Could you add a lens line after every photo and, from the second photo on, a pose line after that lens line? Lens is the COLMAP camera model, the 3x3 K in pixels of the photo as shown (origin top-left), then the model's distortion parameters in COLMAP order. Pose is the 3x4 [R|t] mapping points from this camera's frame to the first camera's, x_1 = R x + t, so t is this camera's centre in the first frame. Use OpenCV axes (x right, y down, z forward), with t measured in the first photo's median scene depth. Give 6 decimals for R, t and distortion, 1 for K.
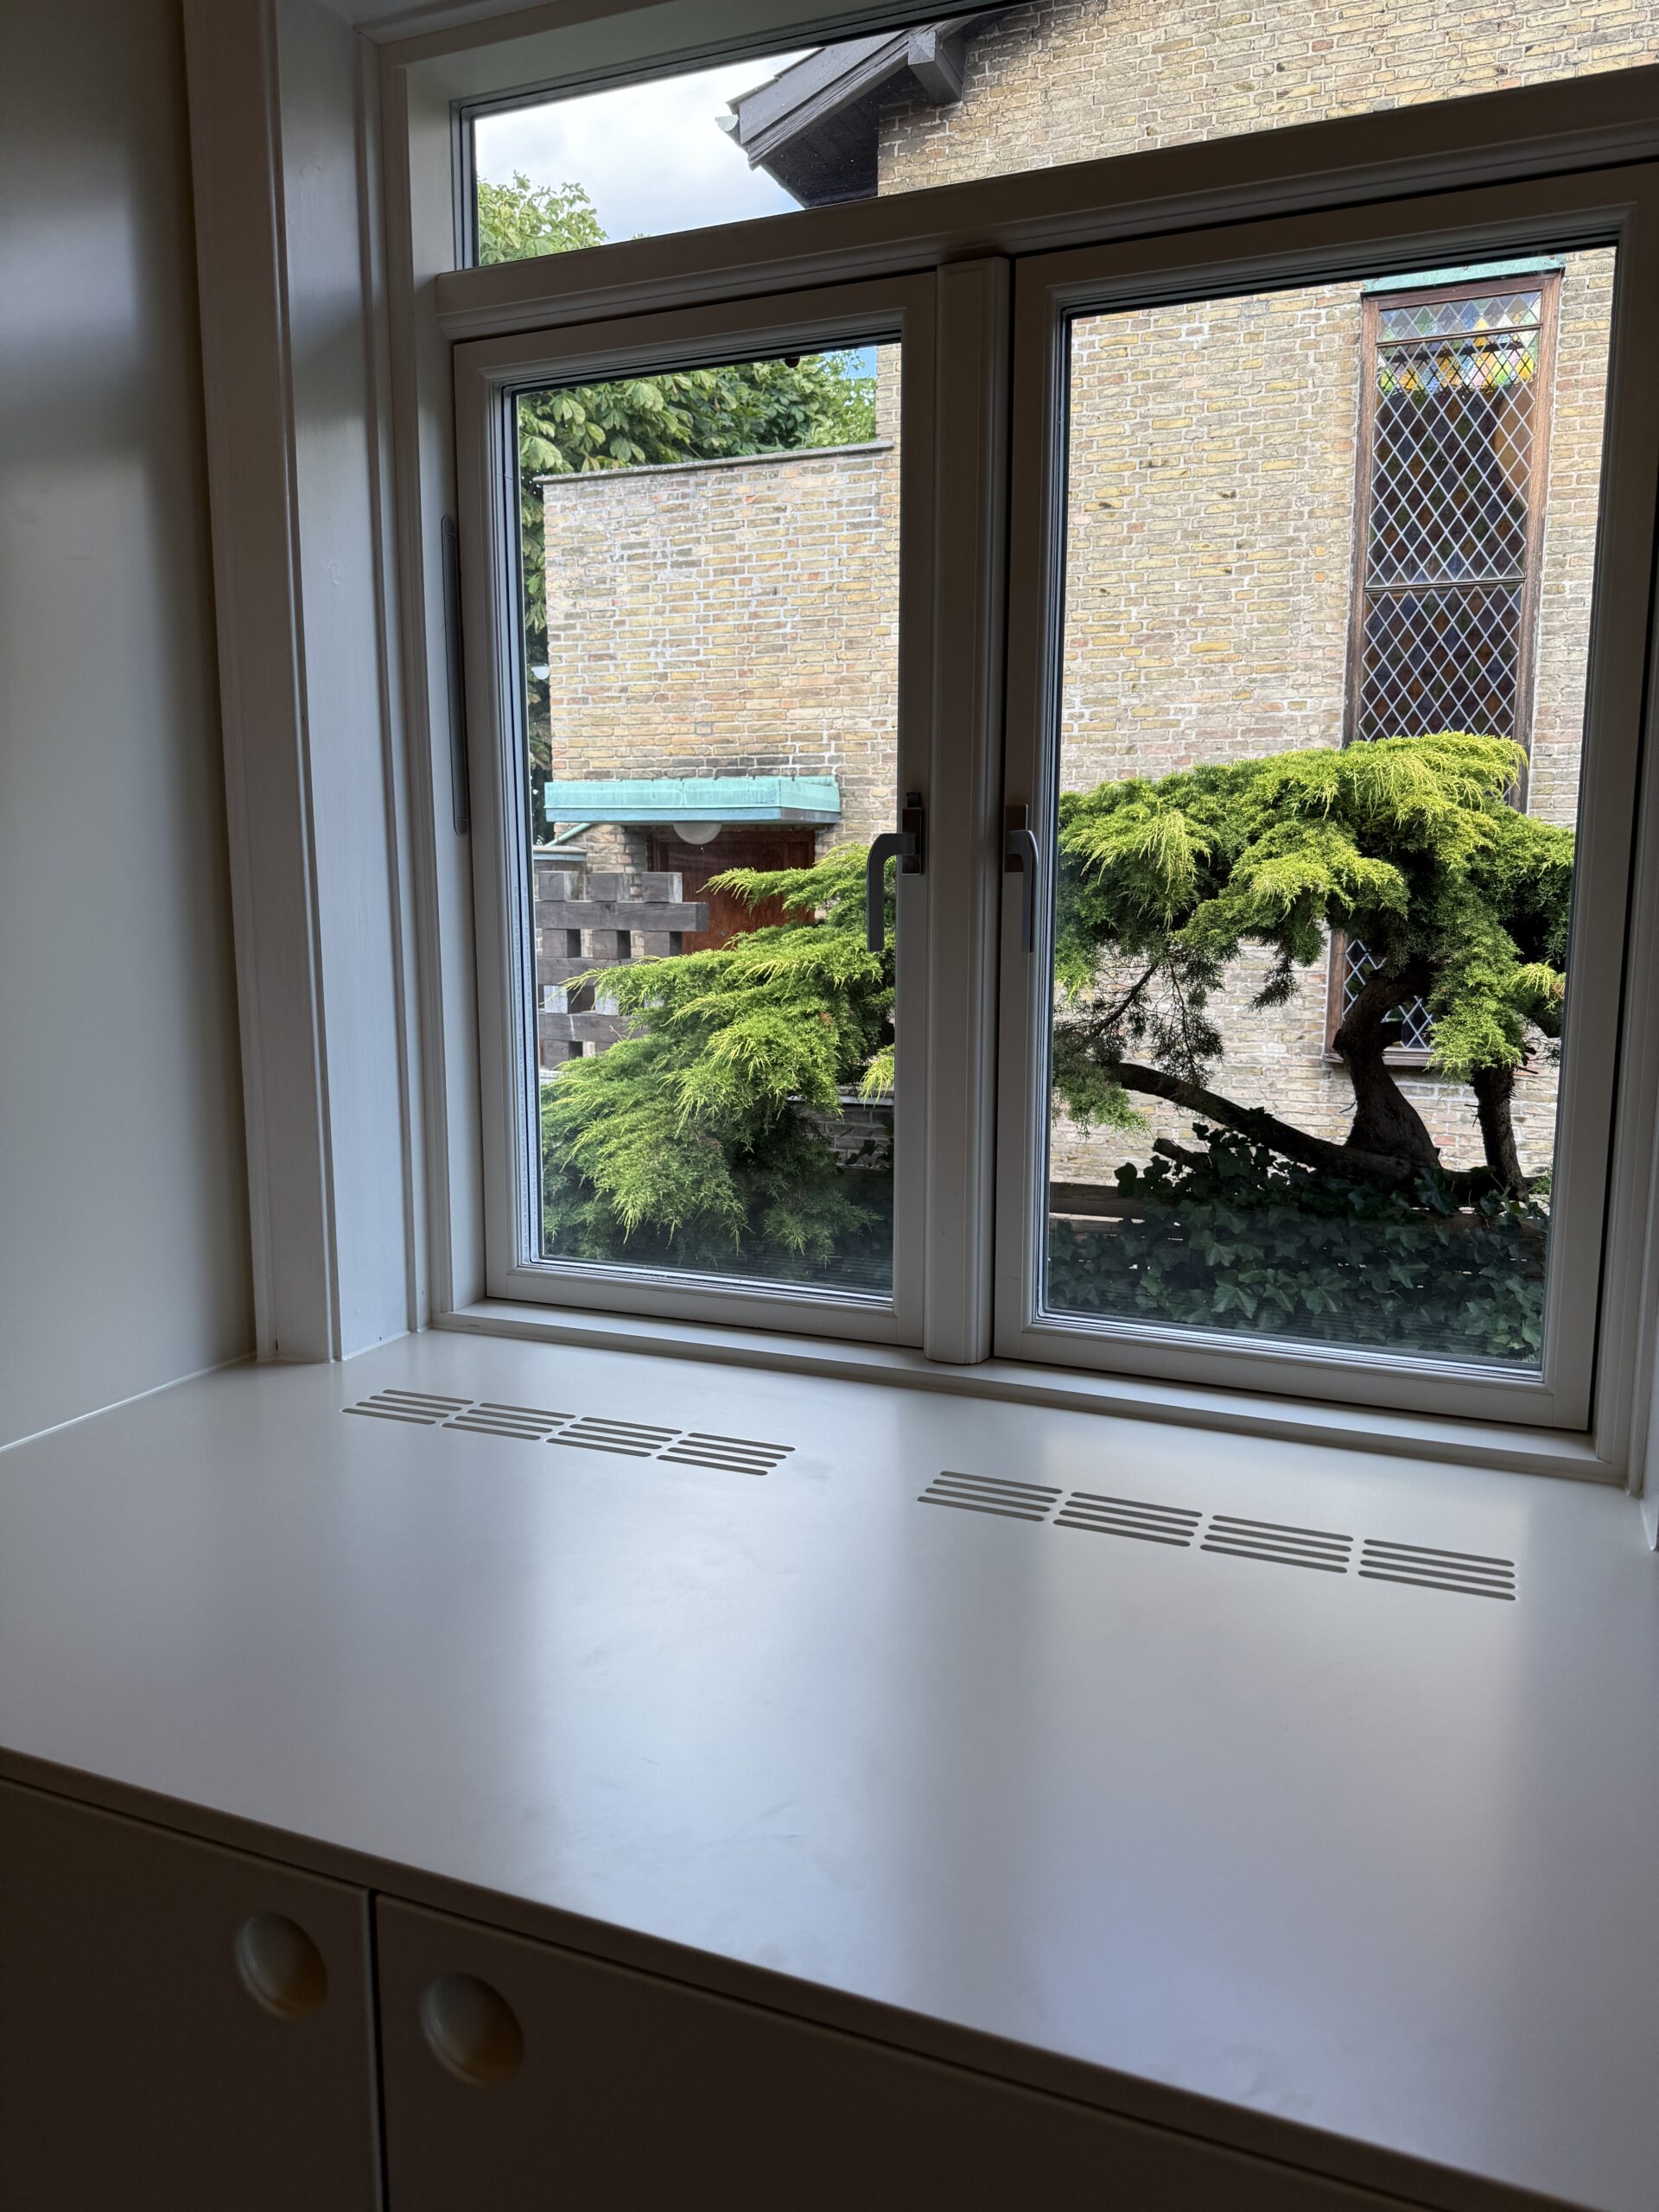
lens RADIAL K [[1570.1, 0, 856.1], [0, 1570.1, 1063.1], [0, 0, 1]] dist [0.152206, -0.237676]
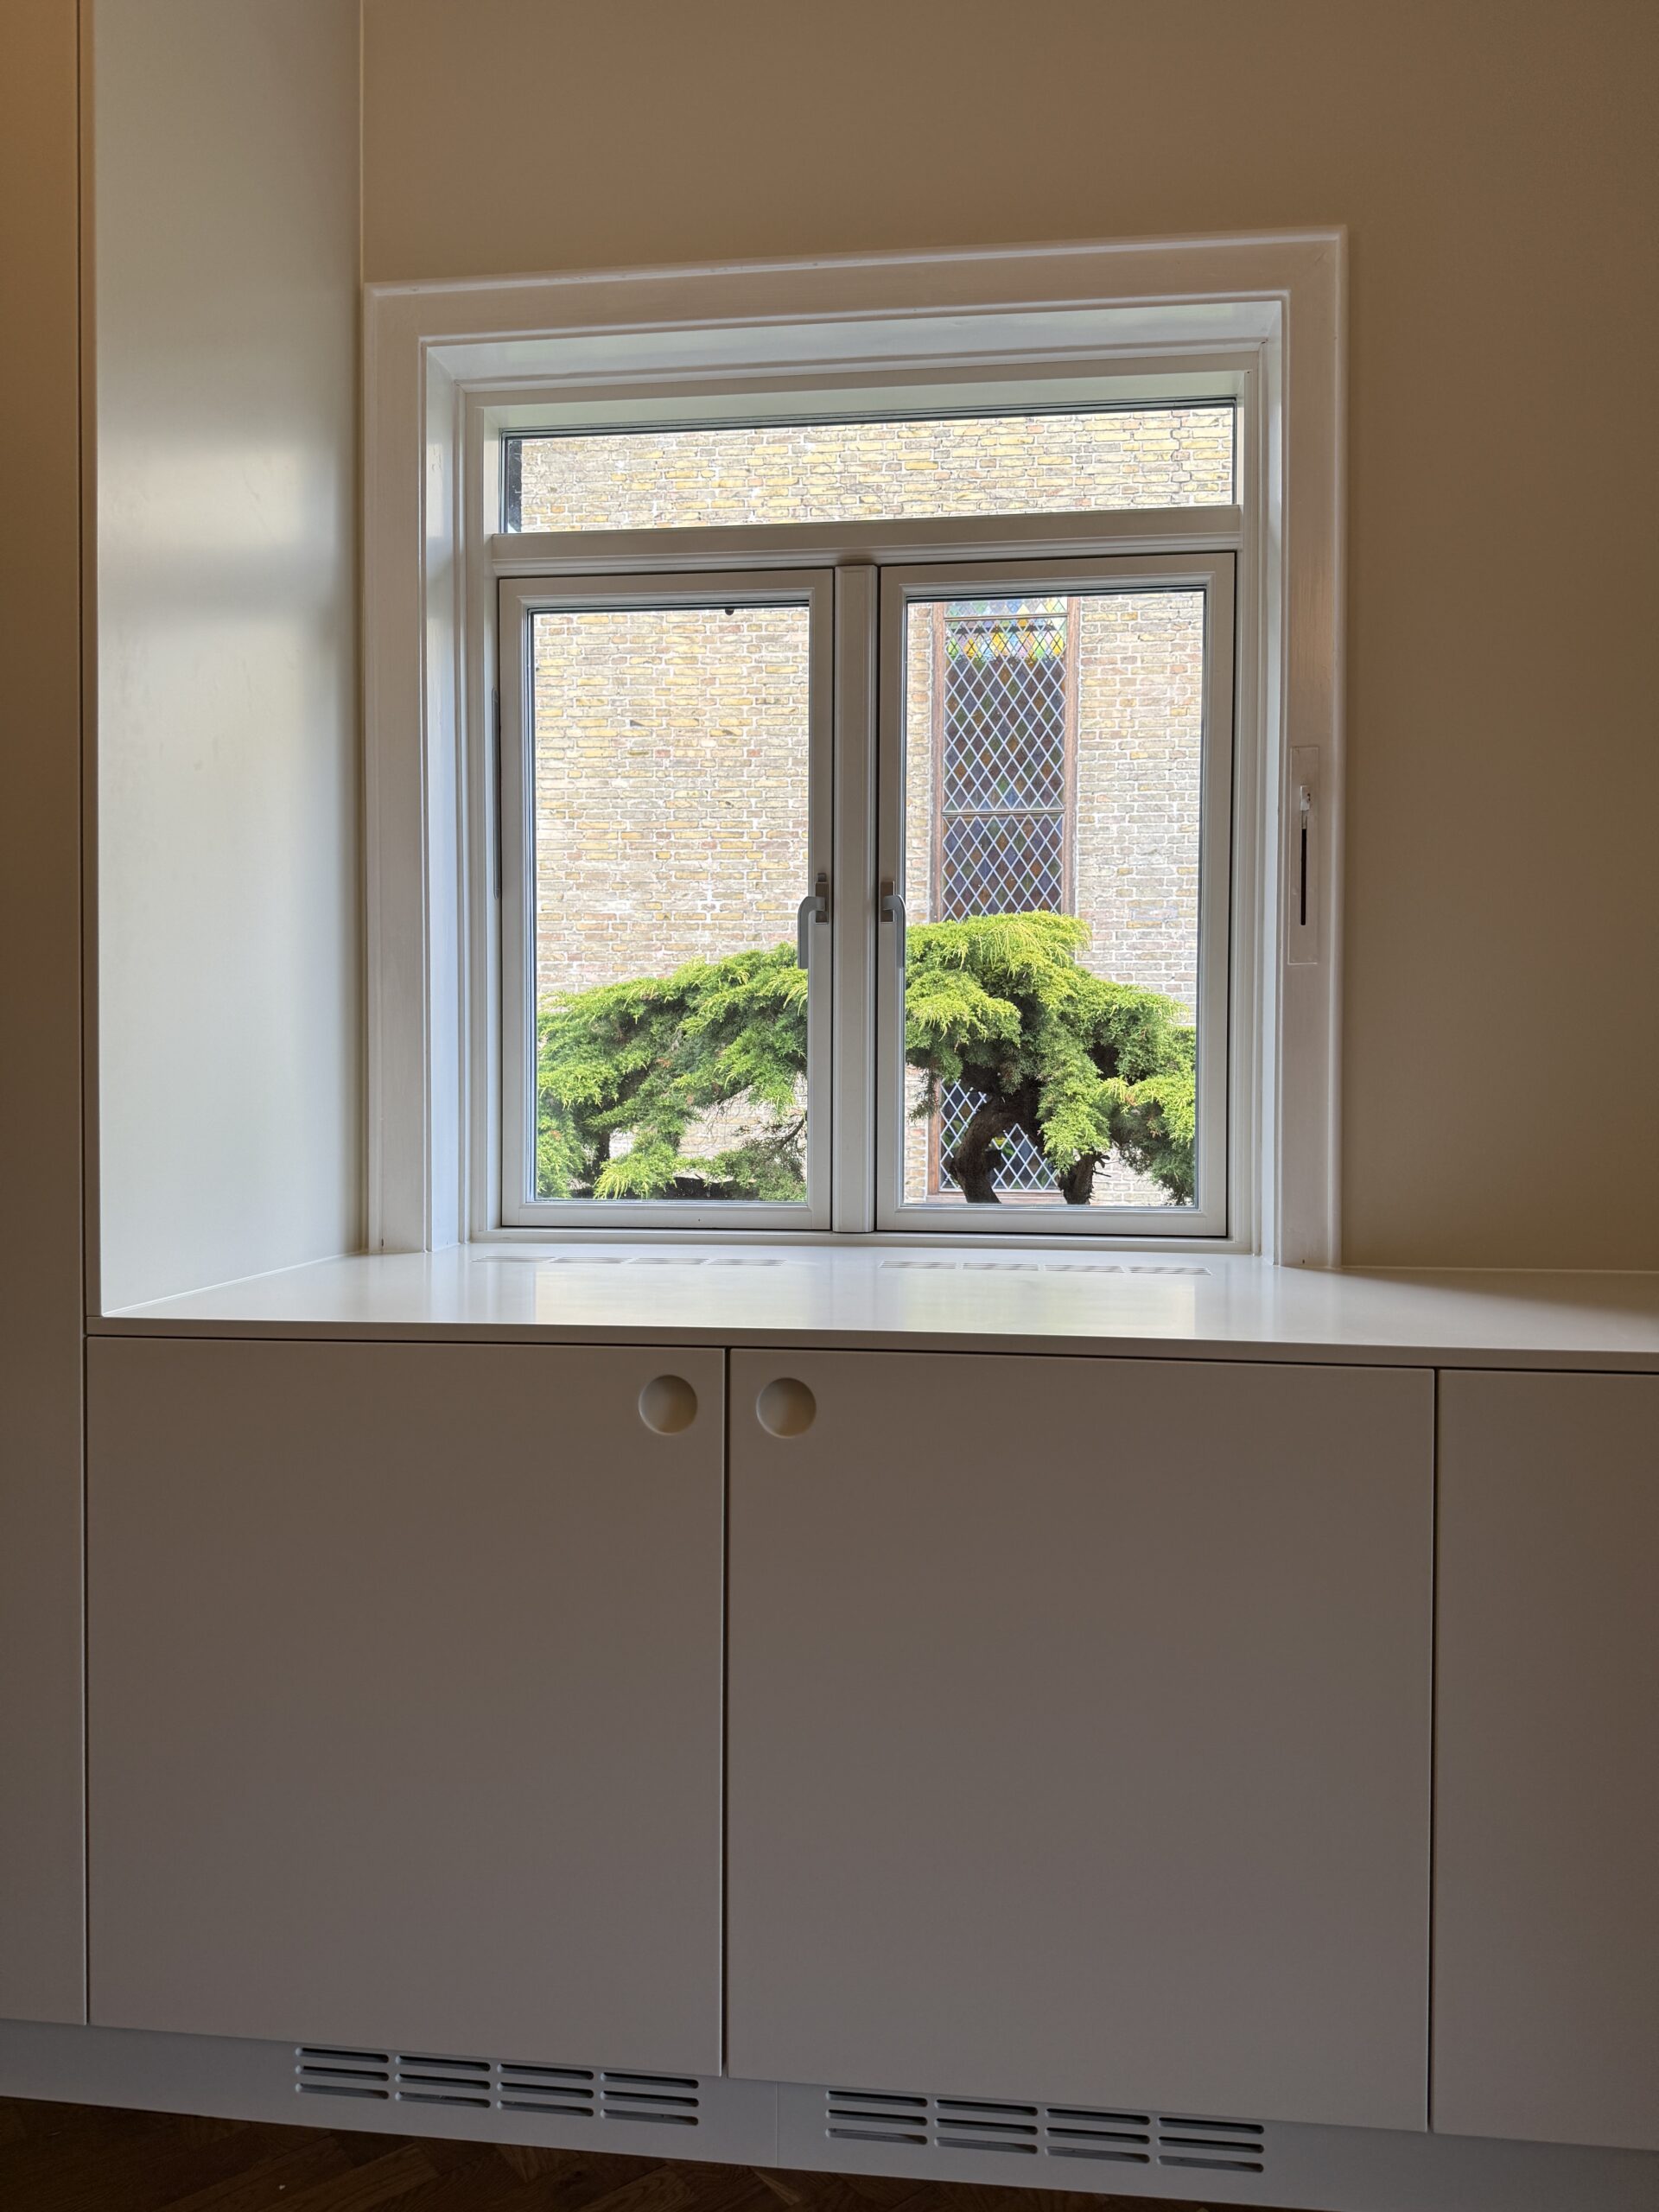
lens RADIAL K [[1551.5, 0, 828.3], [0, 1551.5, 1112.7], [0, 0, 1]] dist [0.088882, -0.103550]
pose [[0.967447, -0.004463, 0.253036, -0.065037], [0.029619, 0.994970, -0.095694, 0.040353], [-0.251336, 0.100074, 0.962712, -0.091445]]
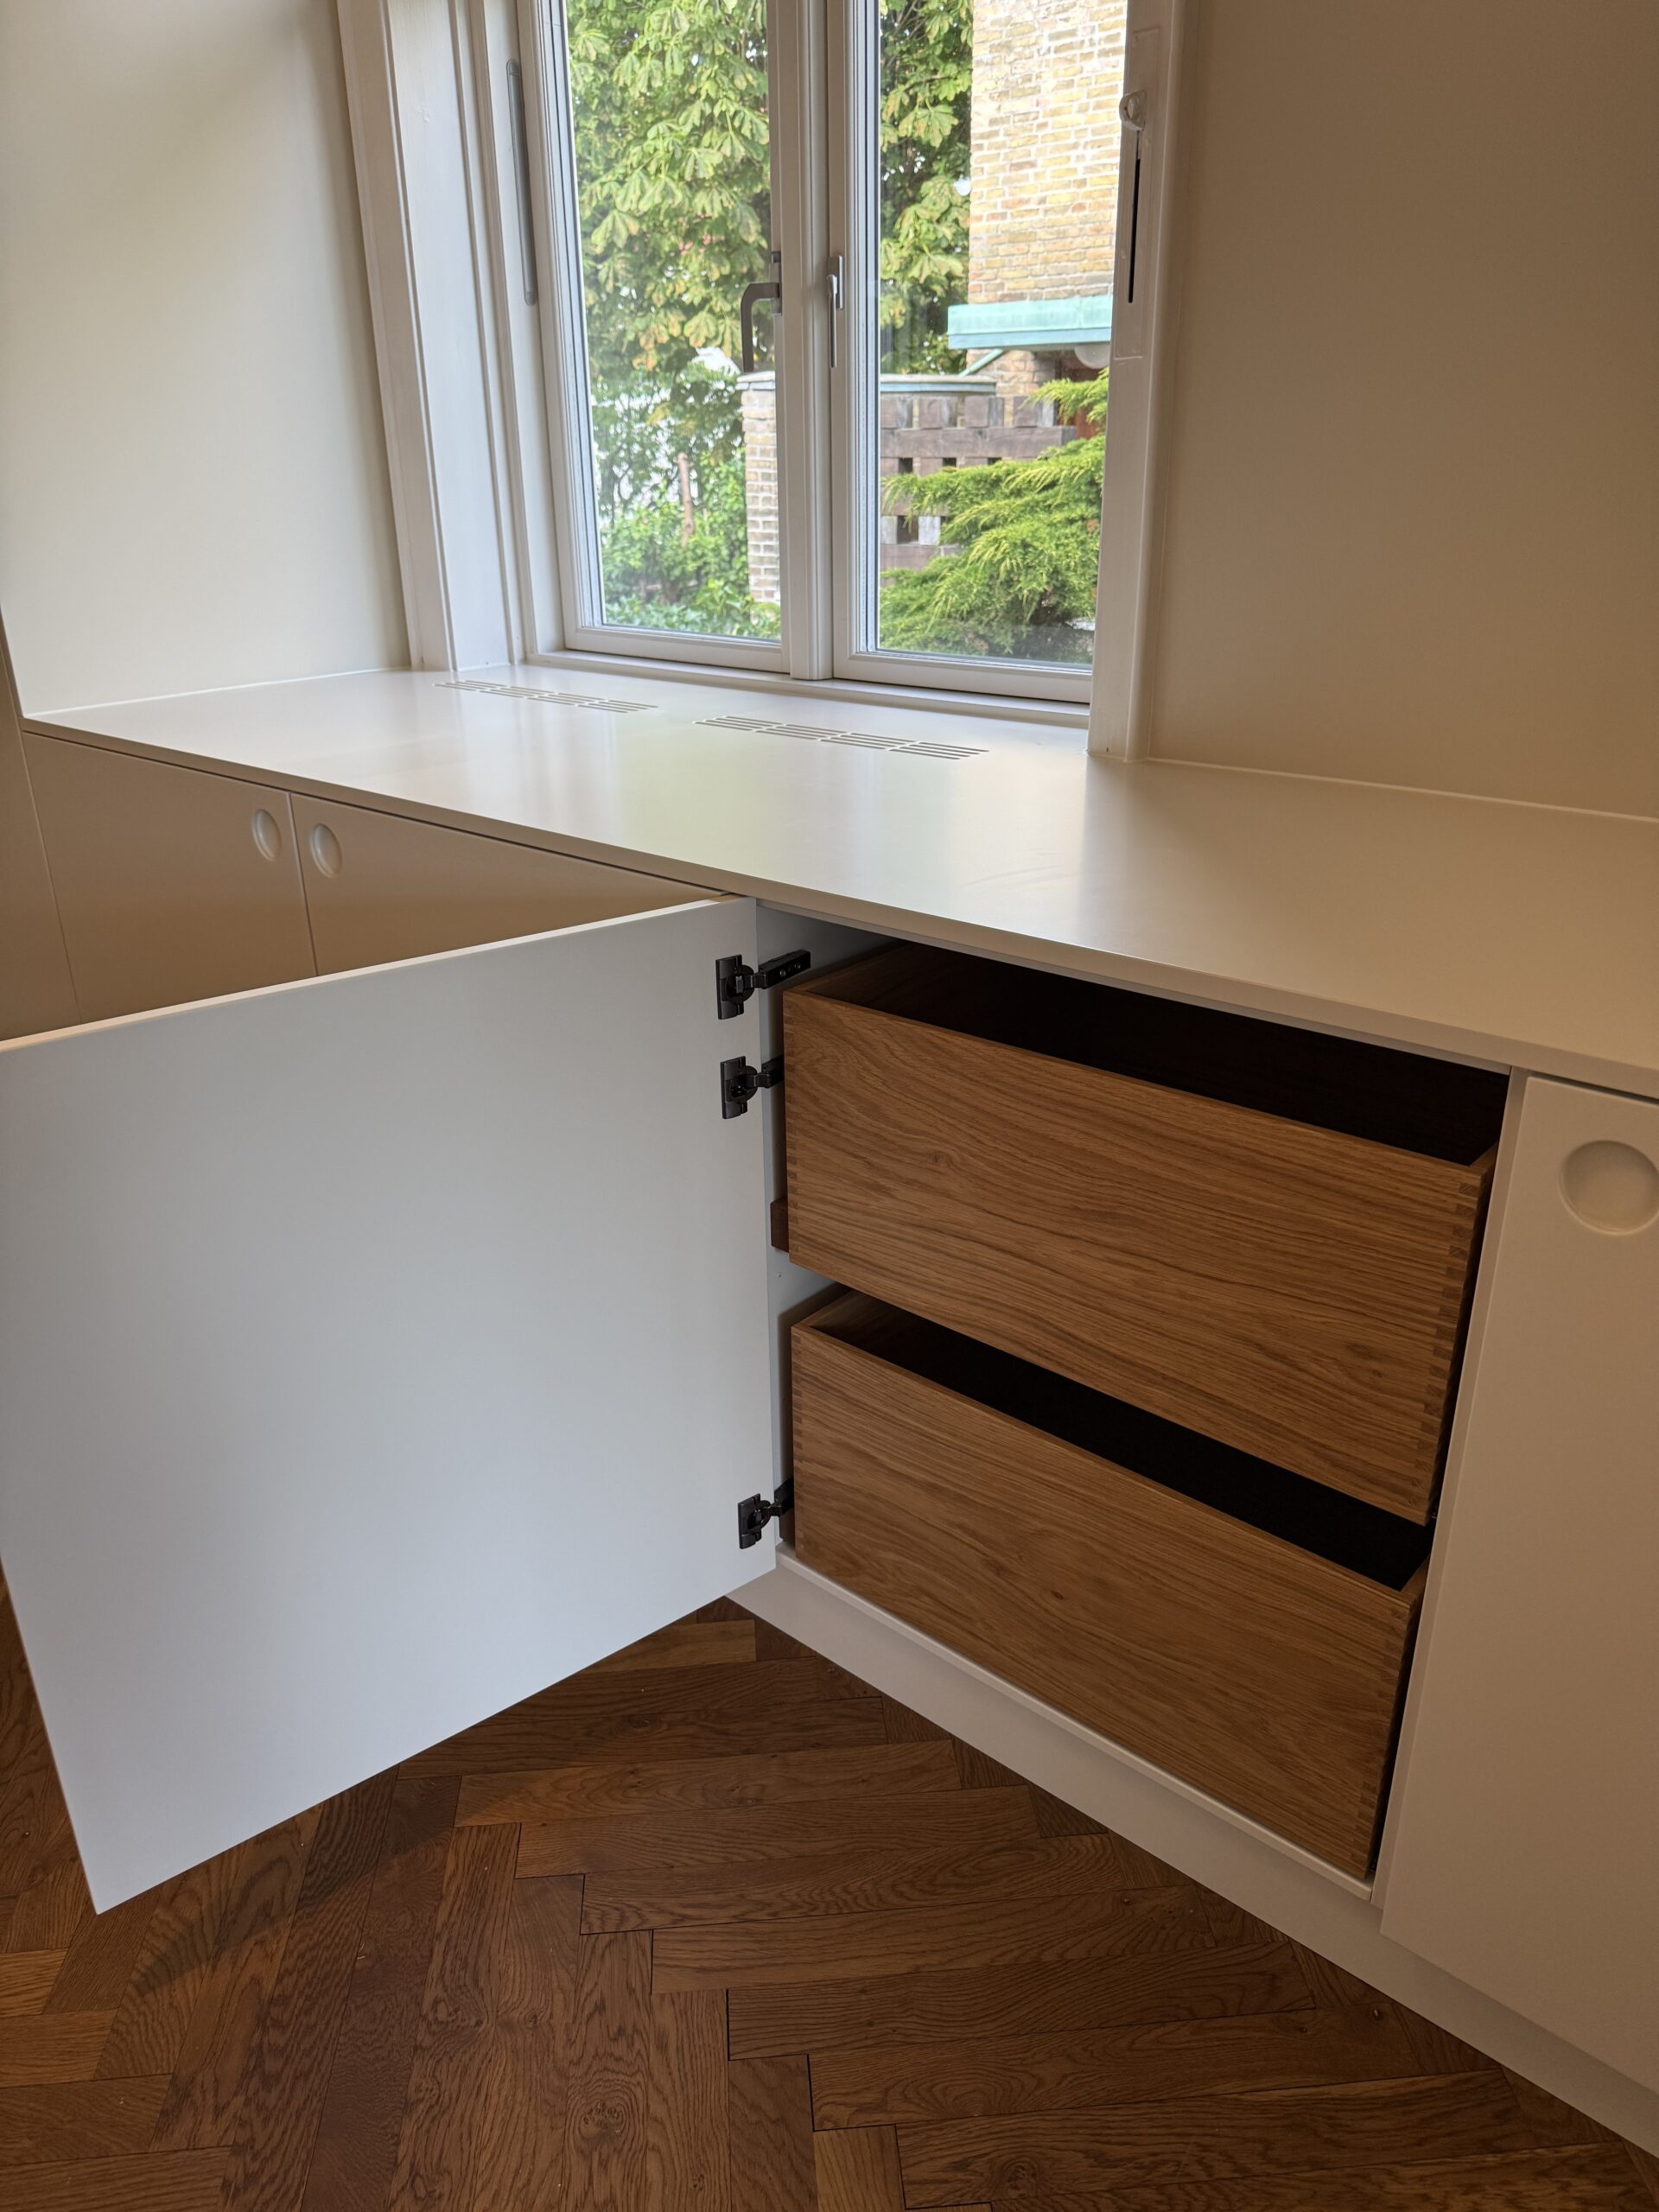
lens RADIAL K [[1571.8, 0, 822.0], [0, 1571.8, 1141.8], [0, 0, 1]] dist [-0.003421, -0.021000]
pose [[0.939738, 0.127702, -0.317150, 0.113617], [-0.026316, 0.951891, 0.305306, 0.028314], [0.340881, -0.278562, 0.897889, -0.082162]]
